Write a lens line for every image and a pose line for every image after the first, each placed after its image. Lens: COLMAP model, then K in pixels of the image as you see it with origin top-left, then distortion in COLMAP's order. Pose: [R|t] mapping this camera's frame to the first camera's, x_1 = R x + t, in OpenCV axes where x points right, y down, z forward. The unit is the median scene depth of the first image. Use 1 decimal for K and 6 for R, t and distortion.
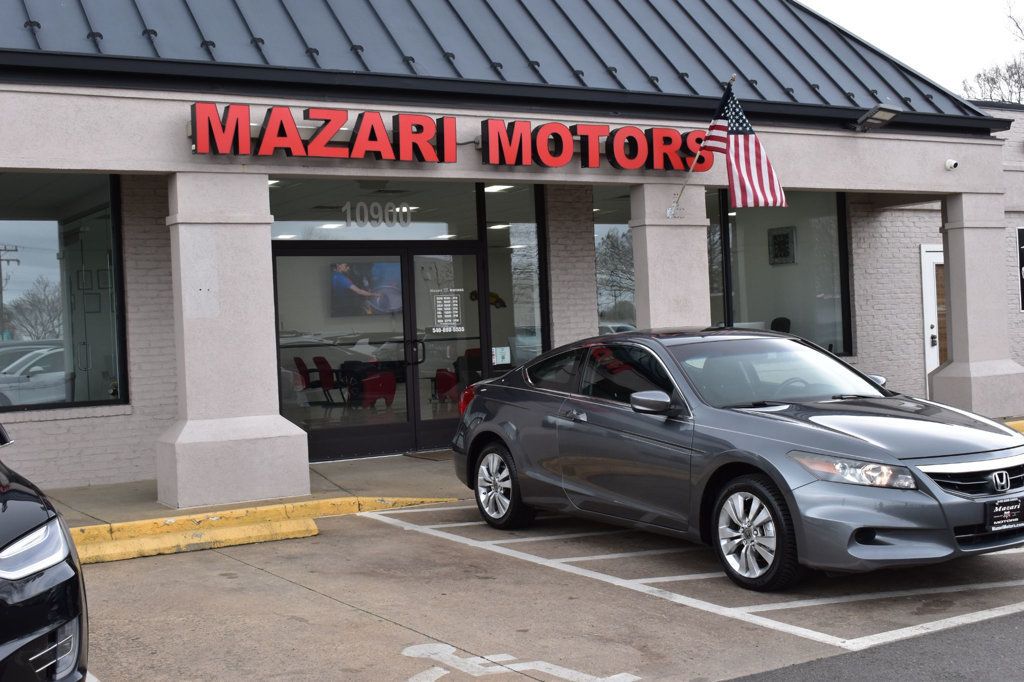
lens RADIAL K [[1317.2, 0, 506.0], [0, 1317.2, 342.1], [0, 0, 1]] dist [-0.024738, 0.000000]
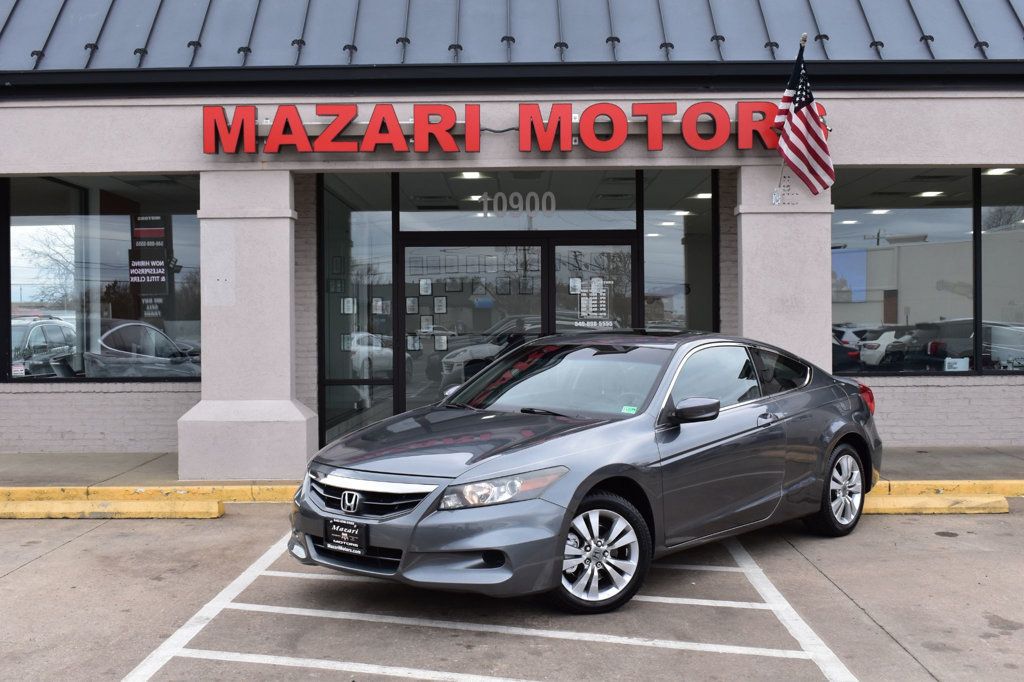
lens RADIAL K [[1264.2, 0, 514.3], [0, 1264.2, 337.6], [0, 0, 1]] dist [-0.049090, 0.000000]
pose [[0.845919, 0.041183, -0.531719, 0.515971], [-0.034106, 0.999151, 0.023128, -0.024250], [0.532220, -0.001430, 0.846605, 0.250621]]
